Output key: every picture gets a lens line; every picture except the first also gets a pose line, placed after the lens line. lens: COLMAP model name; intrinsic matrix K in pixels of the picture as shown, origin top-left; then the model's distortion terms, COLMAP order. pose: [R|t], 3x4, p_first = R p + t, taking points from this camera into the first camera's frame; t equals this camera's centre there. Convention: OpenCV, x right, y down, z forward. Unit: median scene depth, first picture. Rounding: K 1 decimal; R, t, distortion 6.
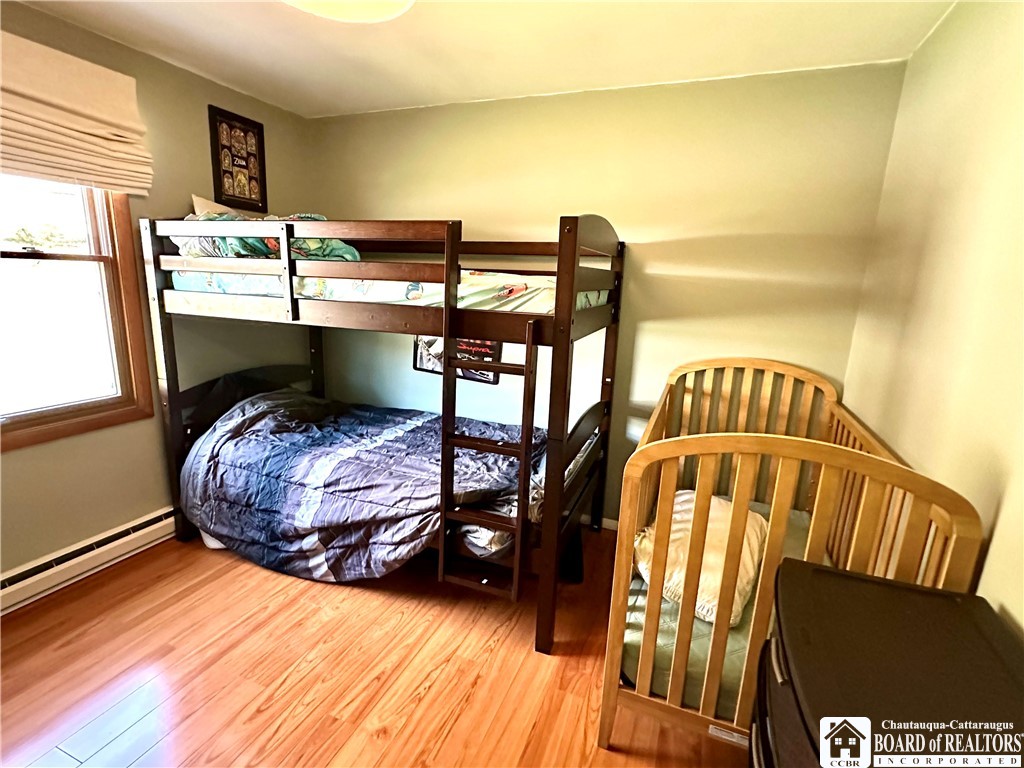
lens RADIAL K [[490.5, 0, 507.9], [0, 490.5, 383.9], [0, 0, 1]] dist [-0.003514, -0.000764]
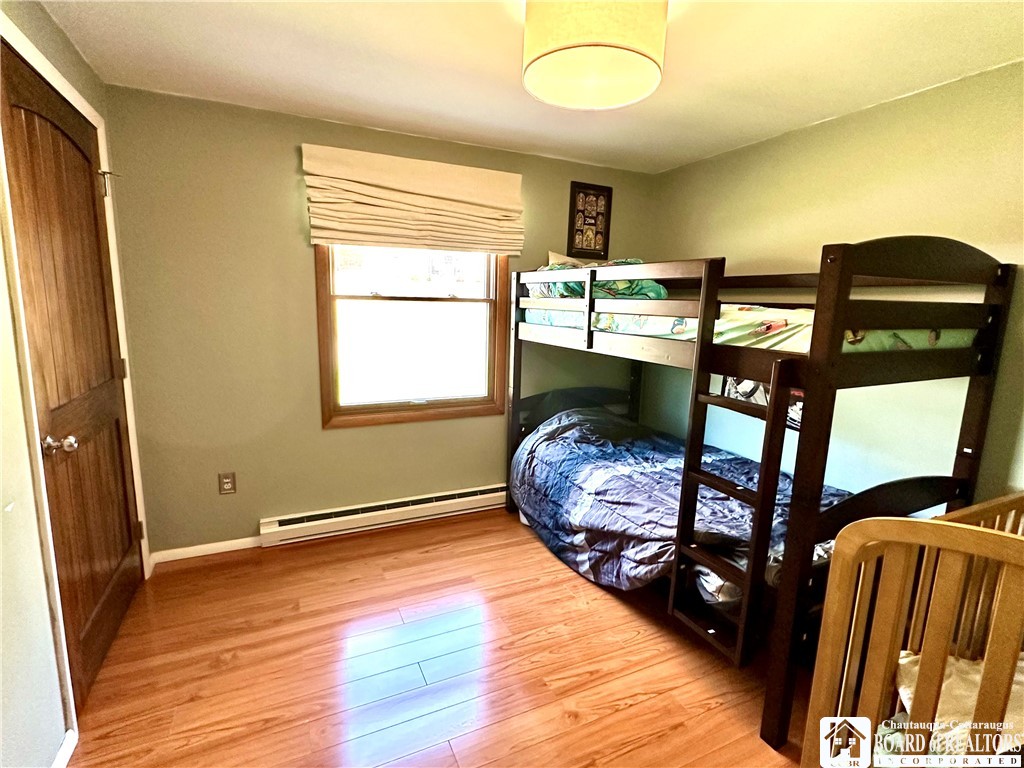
lens RADIAL K [[490.5, 0, 515.5], [0, 490.5, 382.5], [0, 0, 1]] dist [-0.003514, -0.000764]
pose [[0.735385, 0.092517, -0.671304, 0.234194], [-0.141560, 0.989754, -0.018668, 0.000213], [0.662698, 0.108758, 0.740947, 0.001751]]
